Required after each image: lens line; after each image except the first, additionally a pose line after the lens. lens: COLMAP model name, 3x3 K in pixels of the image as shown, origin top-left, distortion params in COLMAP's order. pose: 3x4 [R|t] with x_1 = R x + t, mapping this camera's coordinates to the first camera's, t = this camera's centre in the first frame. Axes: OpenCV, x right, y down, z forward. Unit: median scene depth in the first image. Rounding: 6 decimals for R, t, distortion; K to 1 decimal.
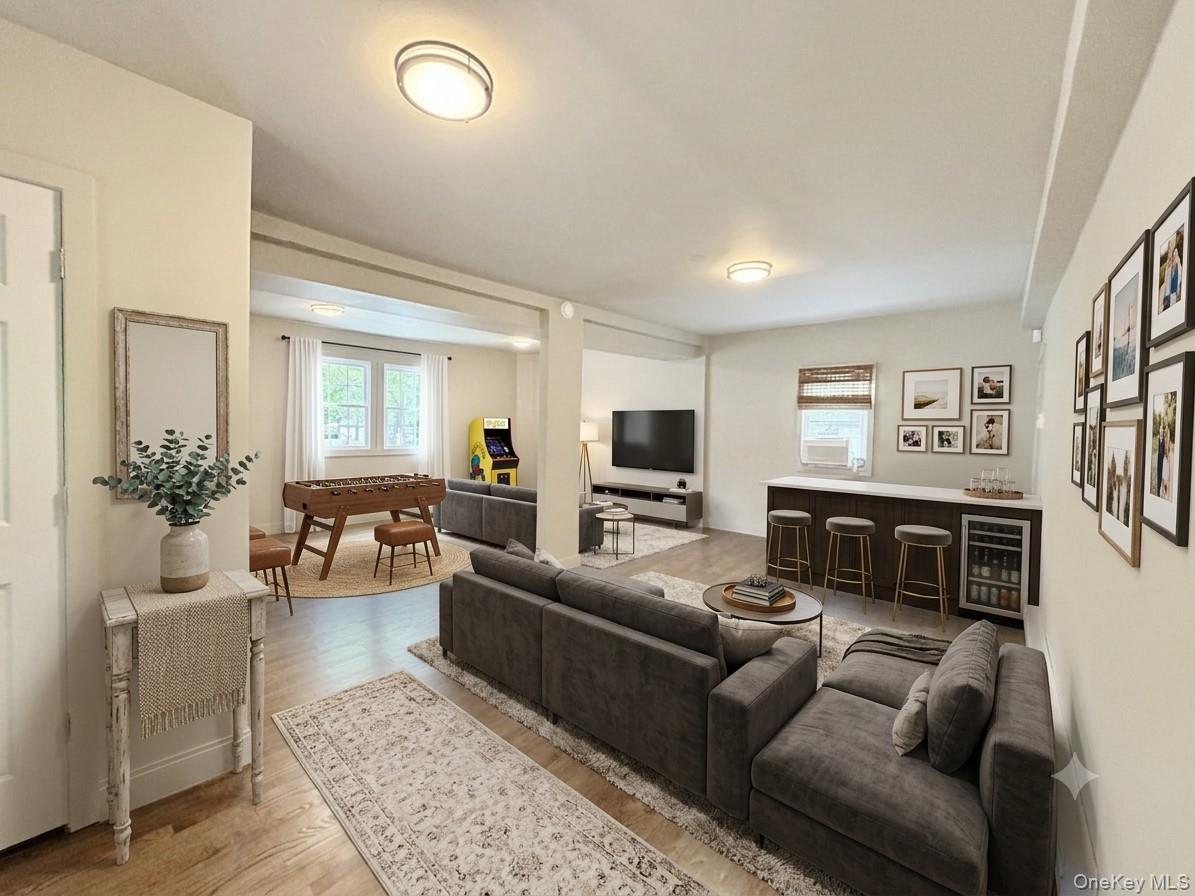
lens RADIAL K [[475.6, 0, 594.1], [0, 475.6, 448.1], [0, 0, 1]] dist [0.000655, -0.000007]
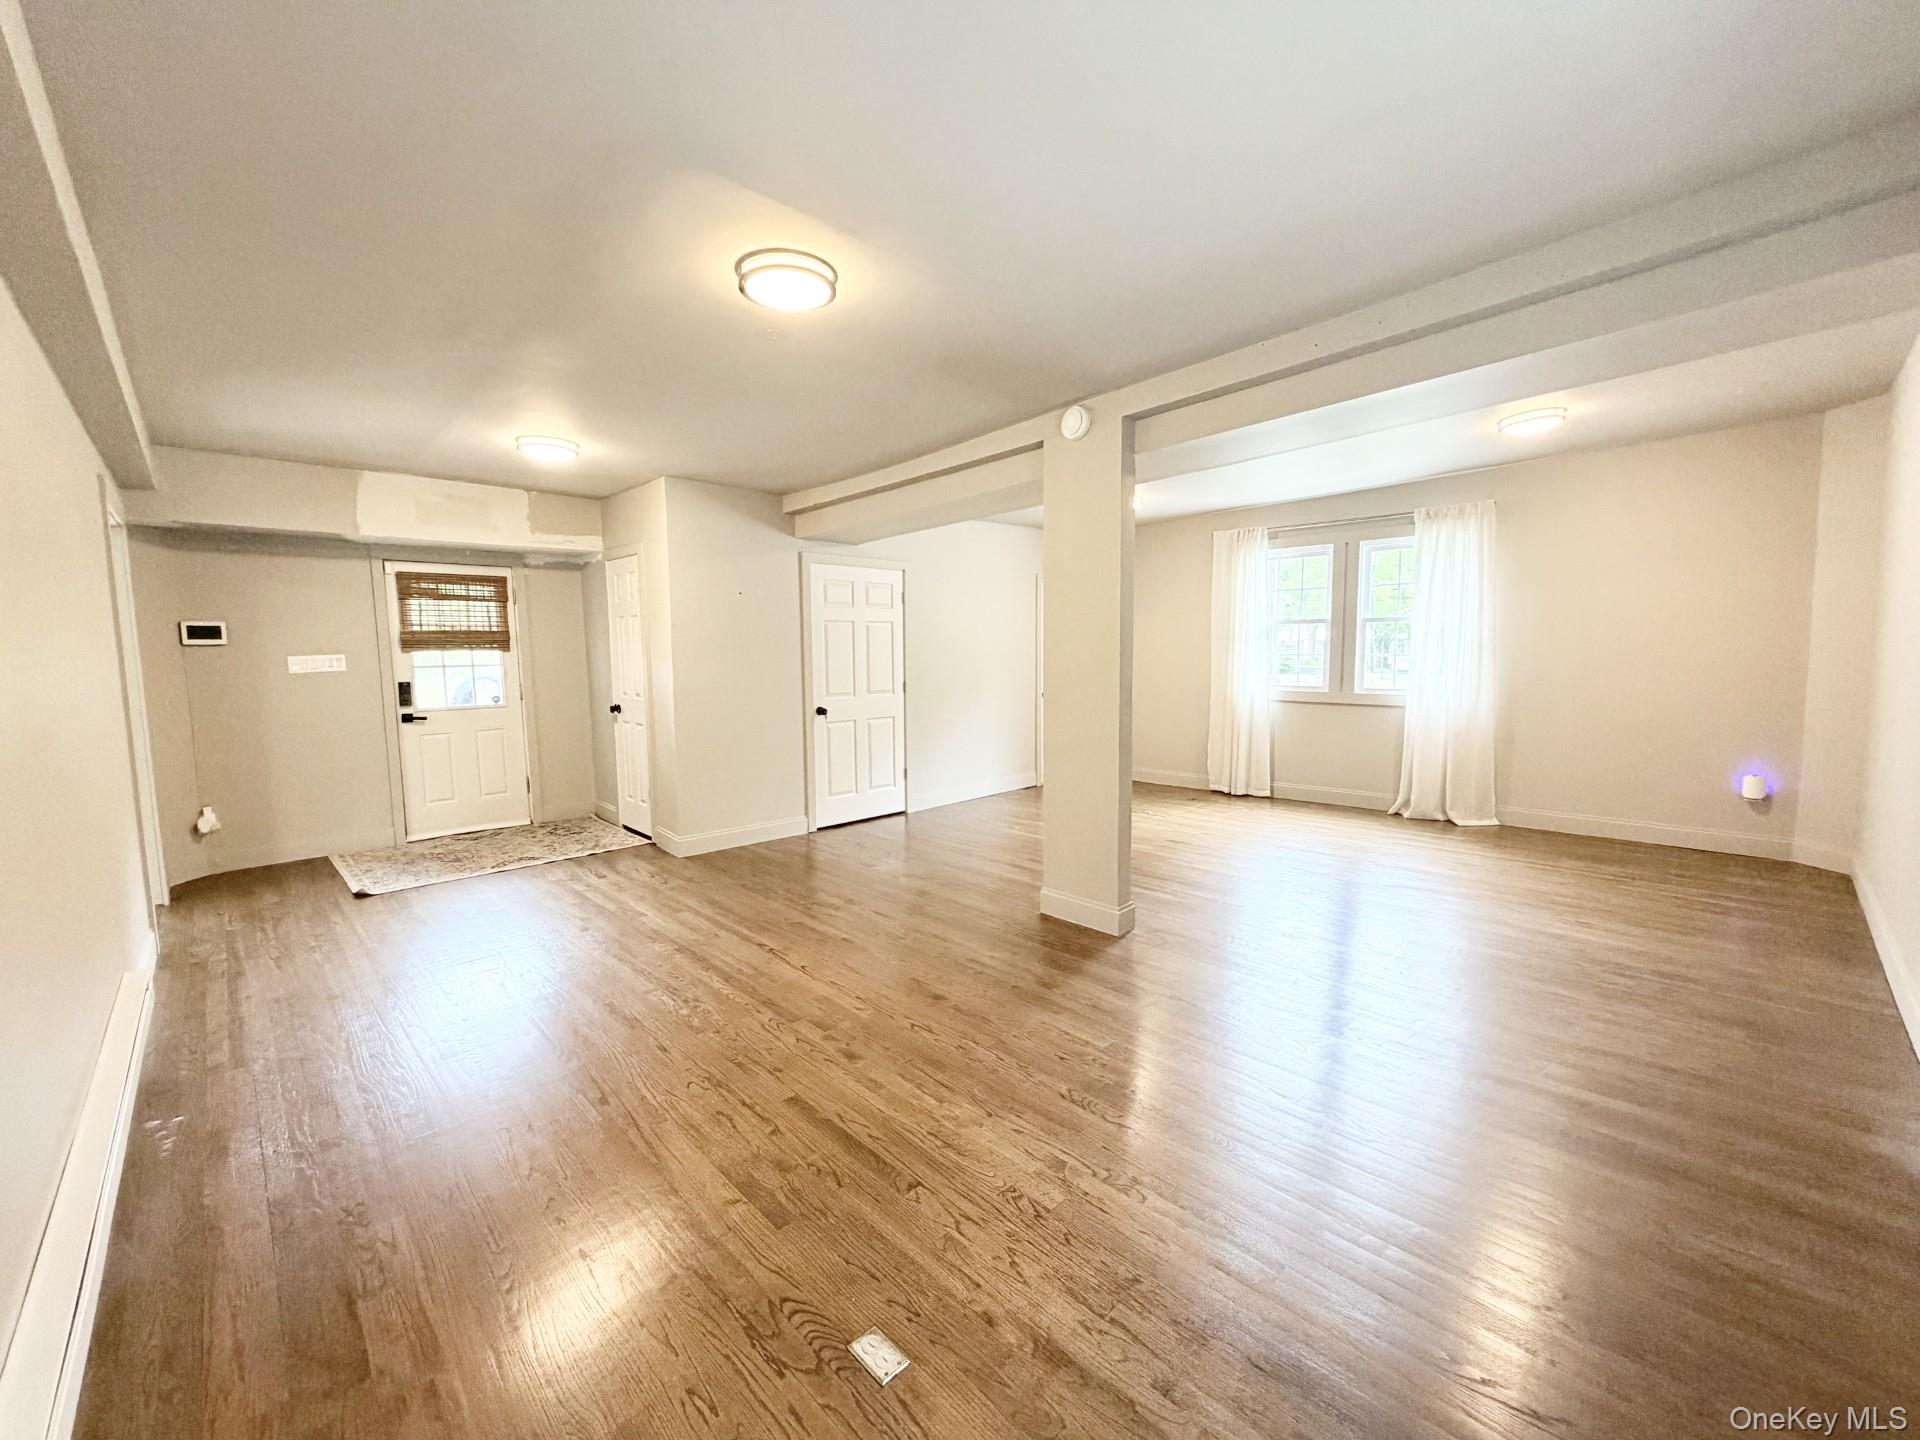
lens RADIAL K [[764.2, 0, 954.6], [0, 764.2, 720.1], [0, 0, 1]] dist [0.000655, -0.000007]
pose [[-0.104775, 0.073323, -0.991789, 0.513664], [-0.031725, 0.996524, 0.077025, -0.022667], [0.993990, 0.039535, -0.102085, 0.633018]]
